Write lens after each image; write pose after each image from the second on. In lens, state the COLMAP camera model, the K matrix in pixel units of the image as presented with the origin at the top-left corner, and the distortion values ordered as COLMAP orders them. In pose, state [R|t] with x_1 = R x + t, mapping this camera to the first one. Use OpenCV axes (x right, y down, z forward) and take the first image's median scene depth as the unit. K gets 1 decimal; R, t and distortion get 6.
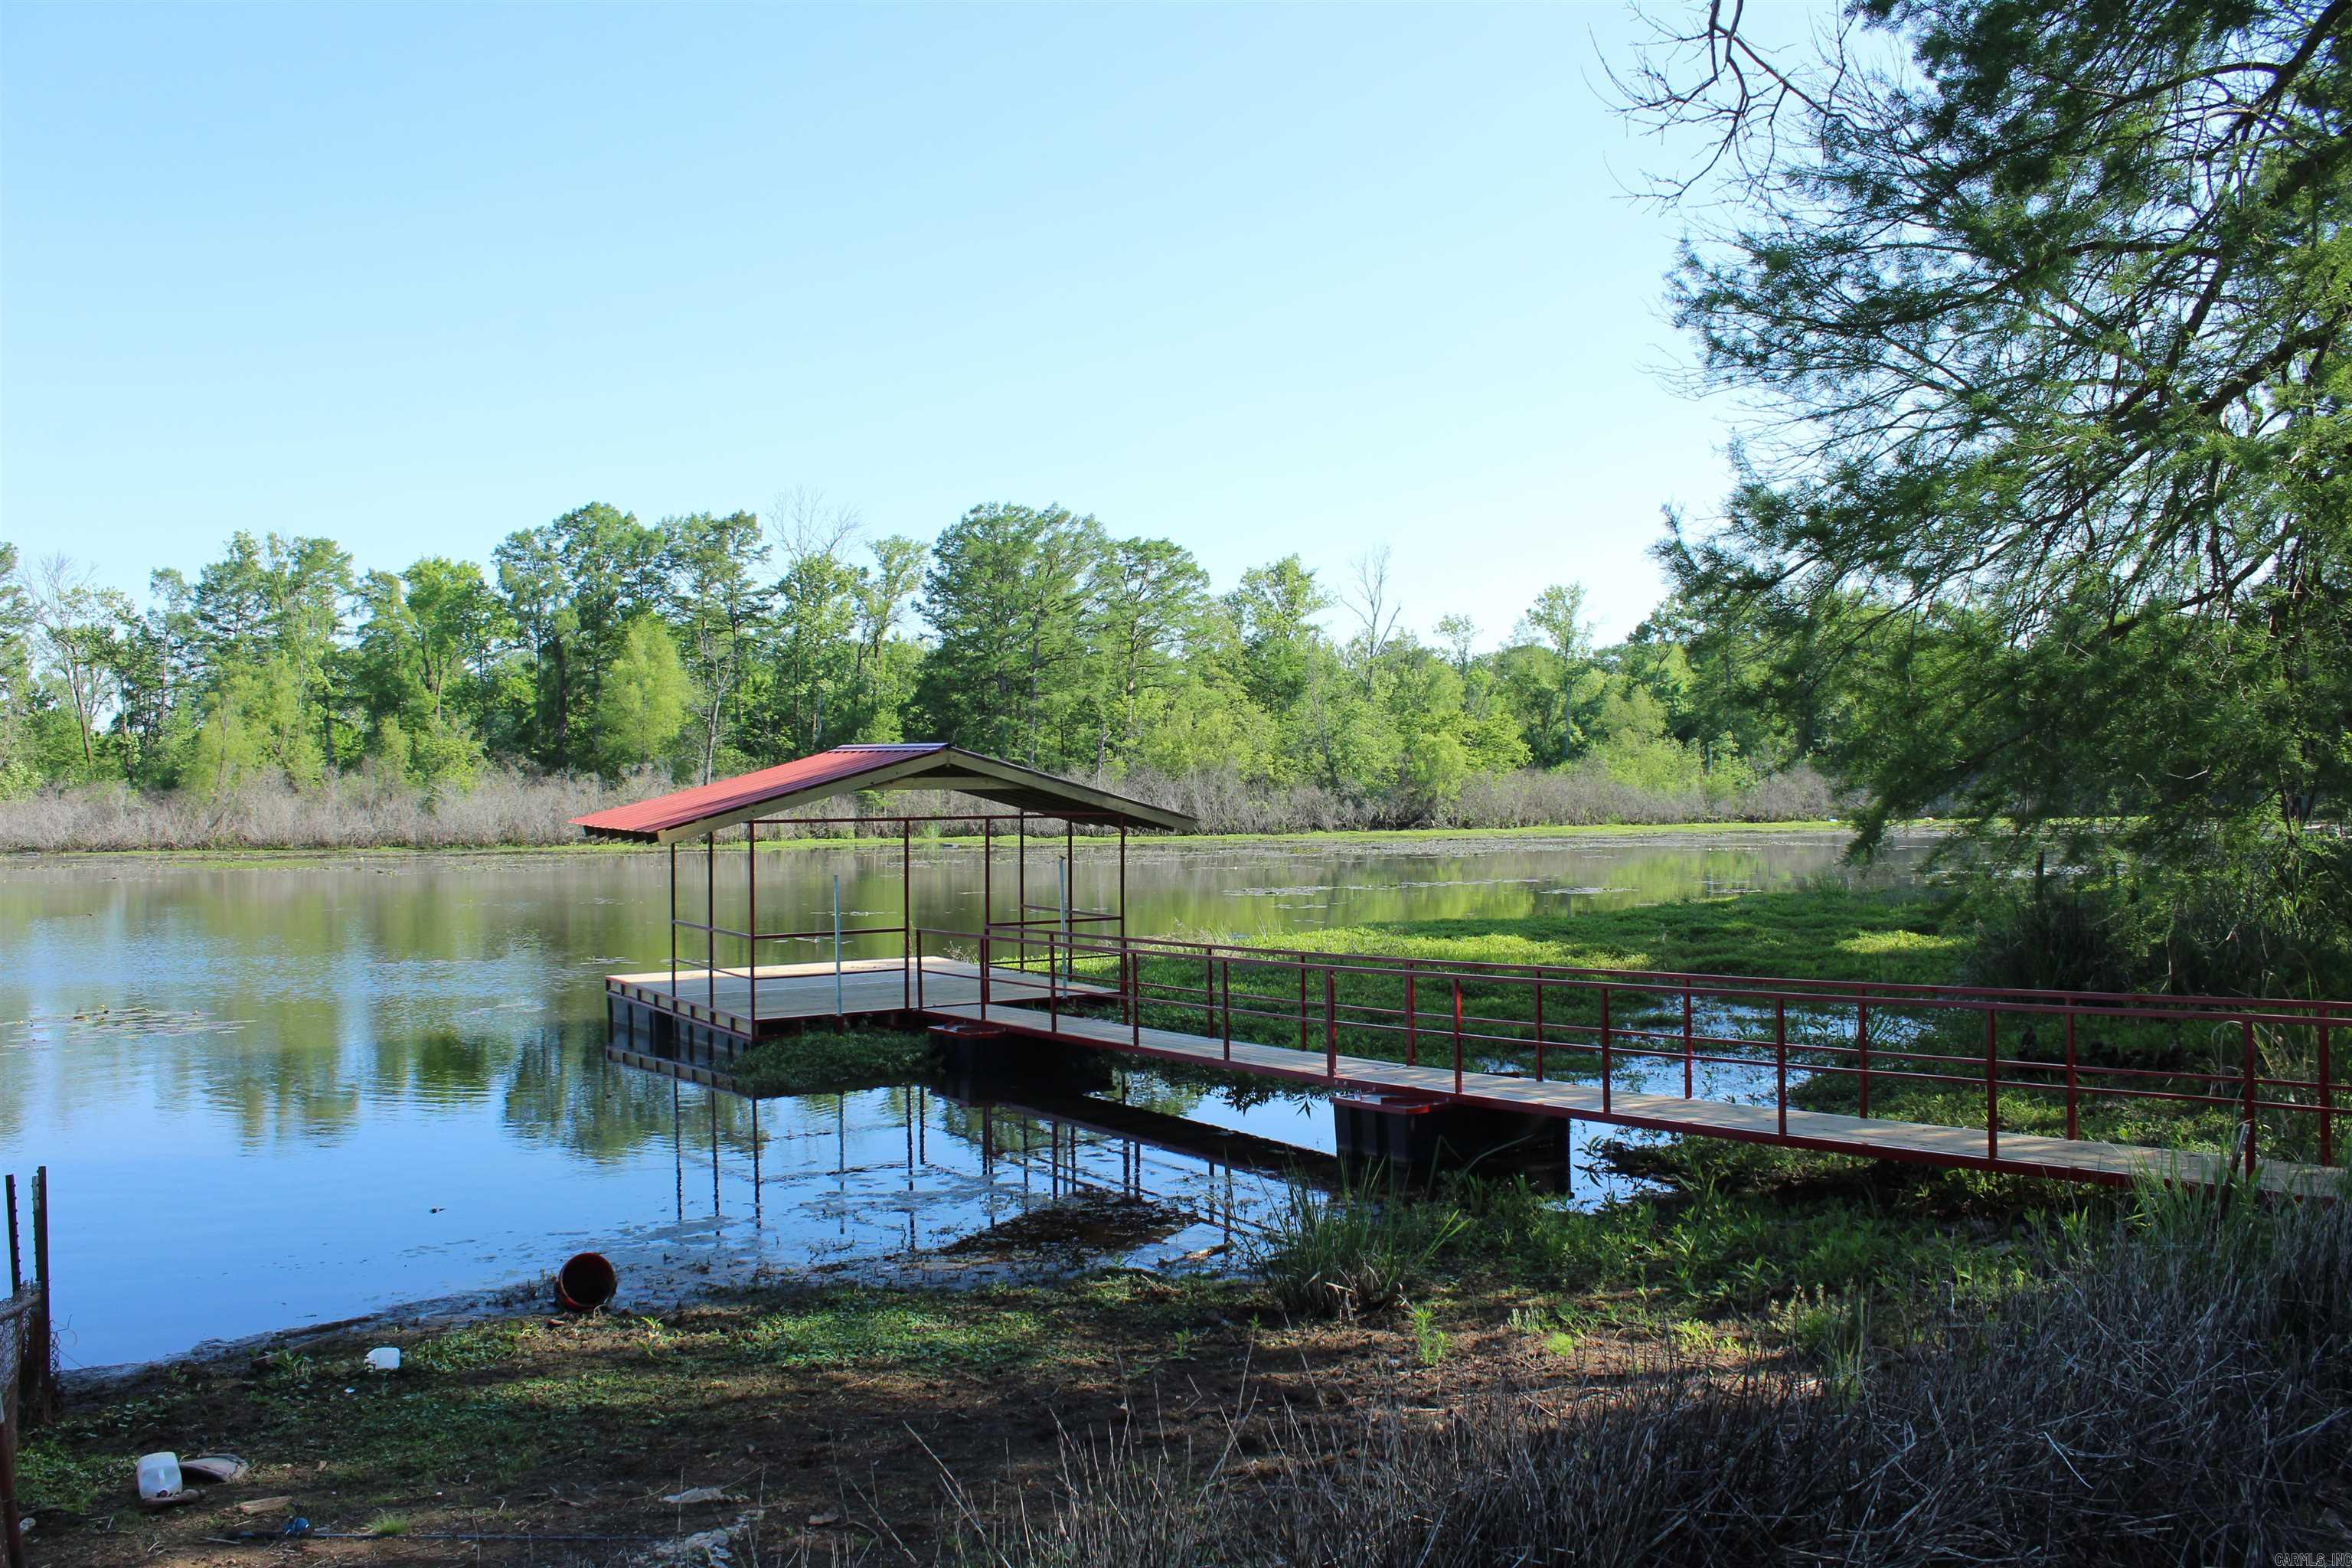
lens RADIAL K [[1988.2, 0, 1169.4], [0, 1988.2, 786.5], [0, 0, 1]] dist [-0.145826, 0.139088]
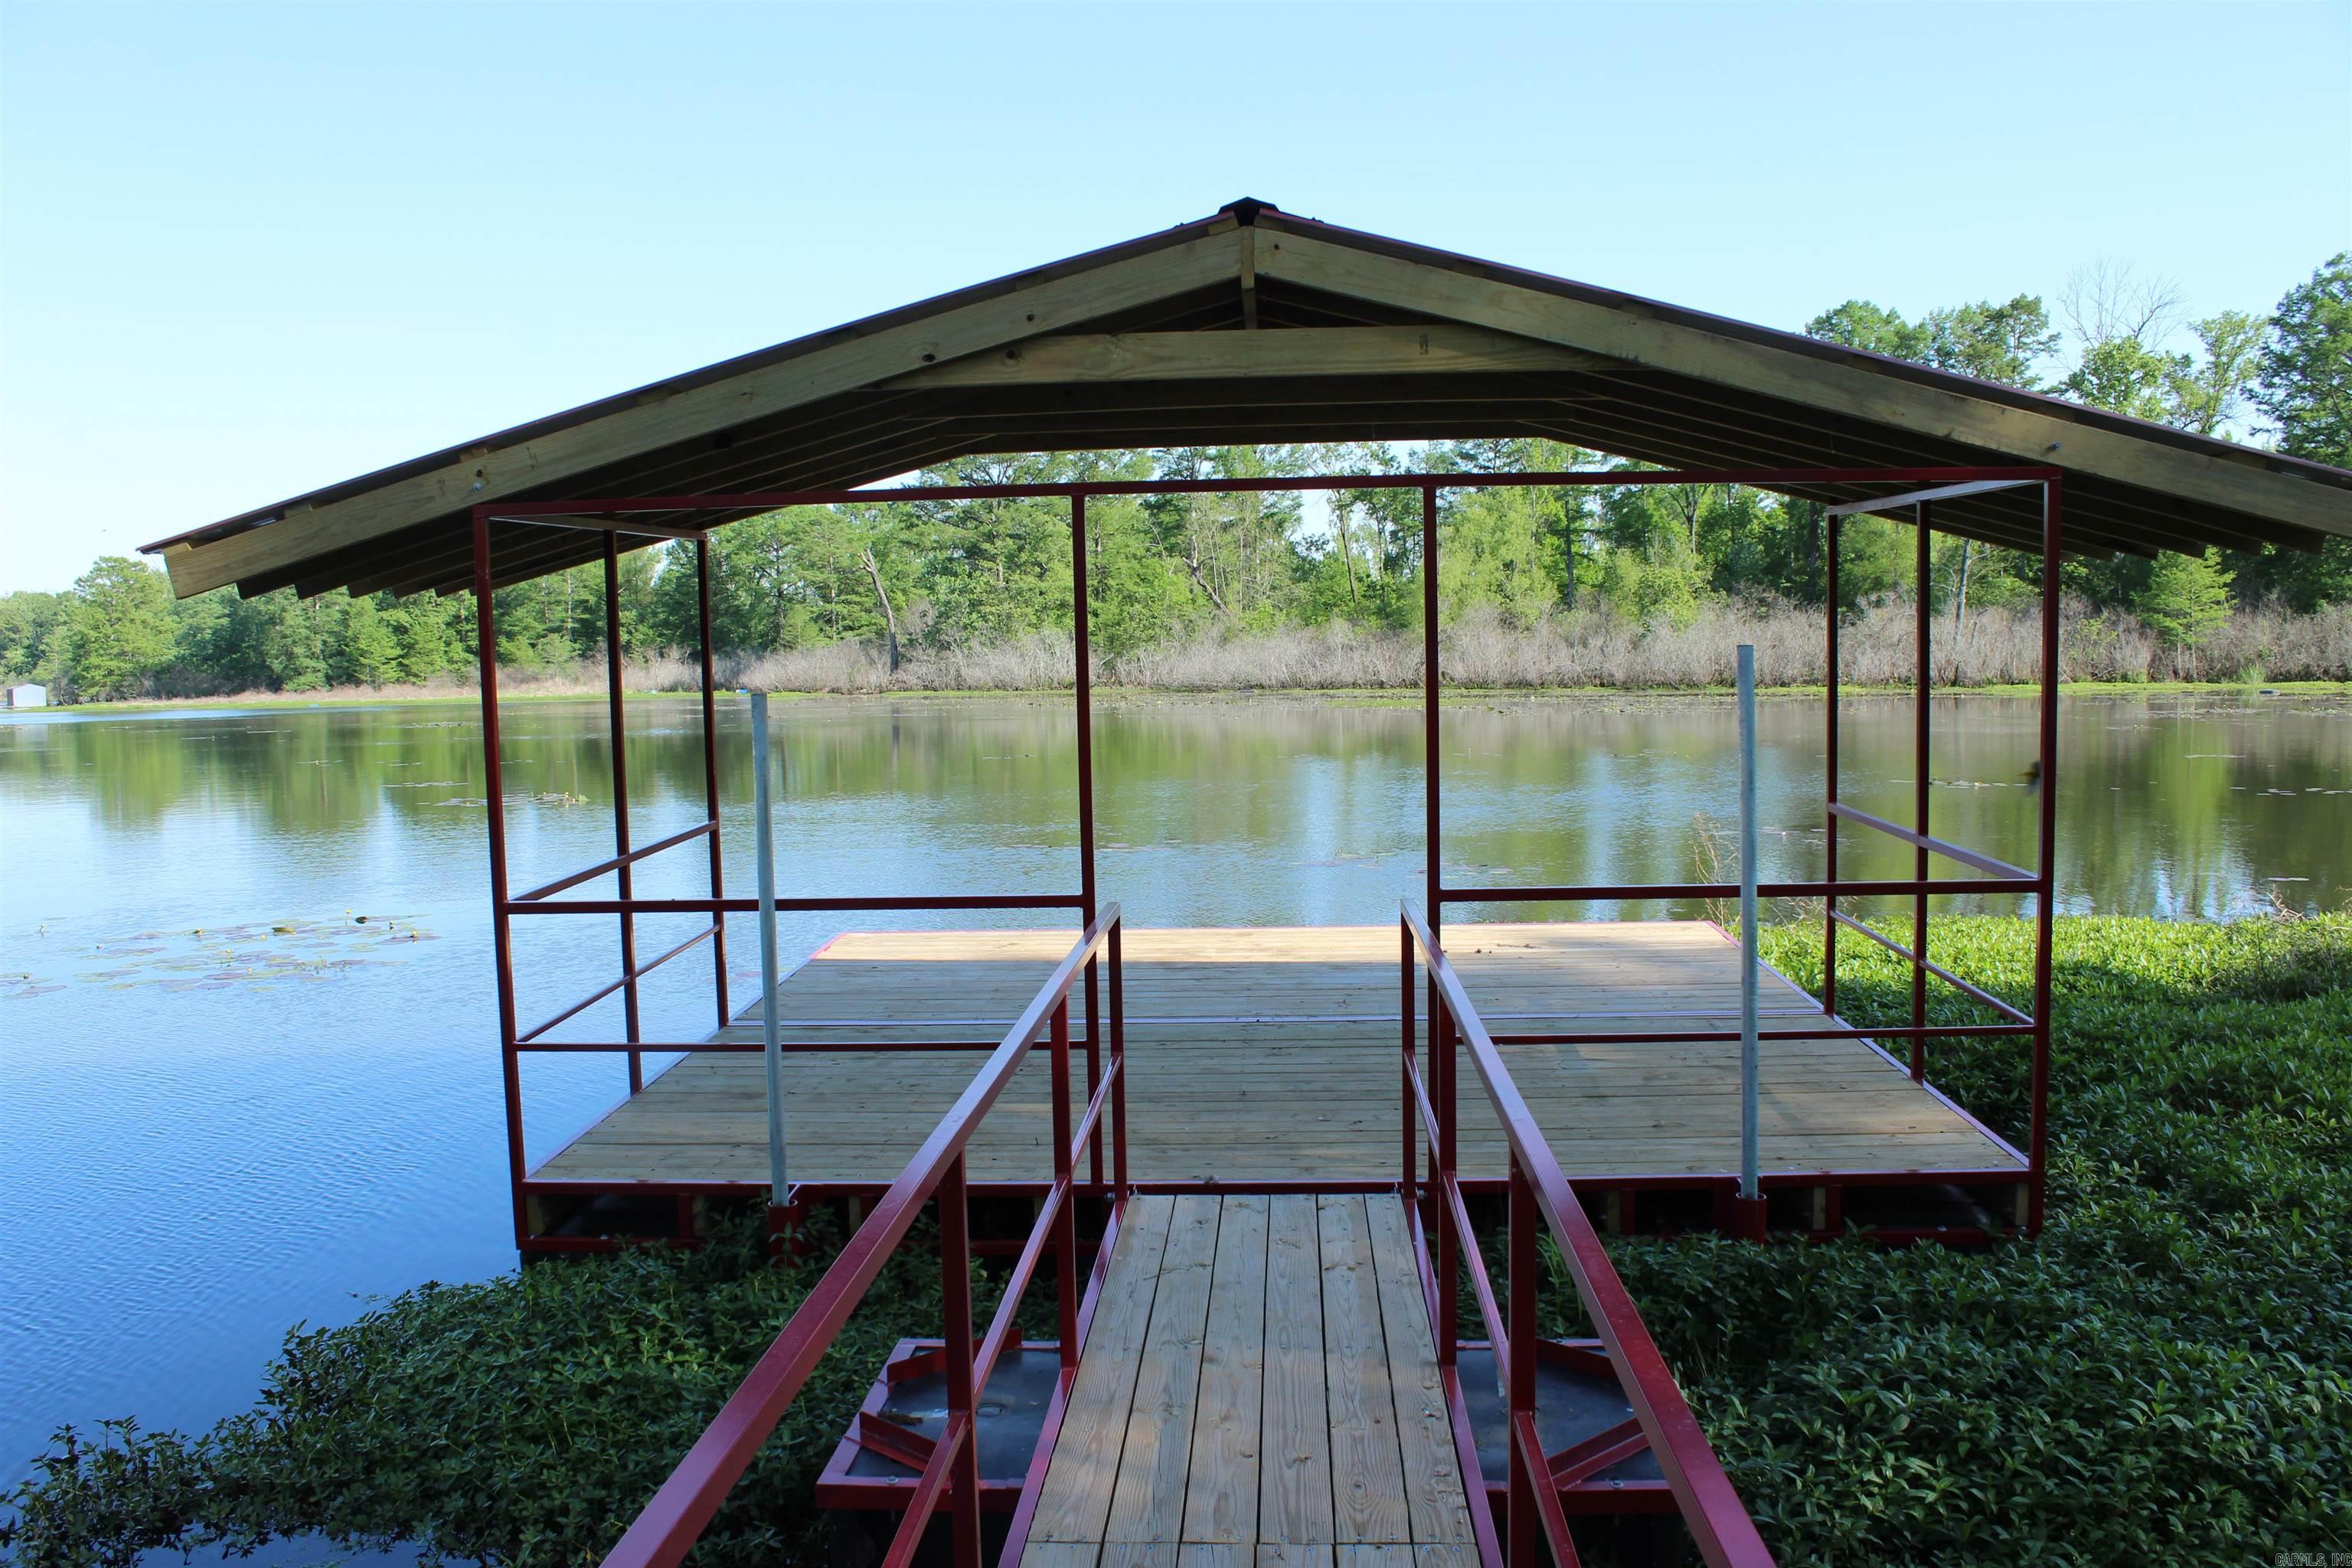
lens RADIAL K [[1988.2, 0, 1169.4], [0, 1988.2, 786.5], [0, 0, 1]] dist [-0.145826, 0.139088]
pose [[0.791750, 0.038453, -0.609634, 0.005935], [0.009075, 0.997166, 0.074682, 0.005250], [0.610778, -0.064662, 0.789157, 0.114608]]
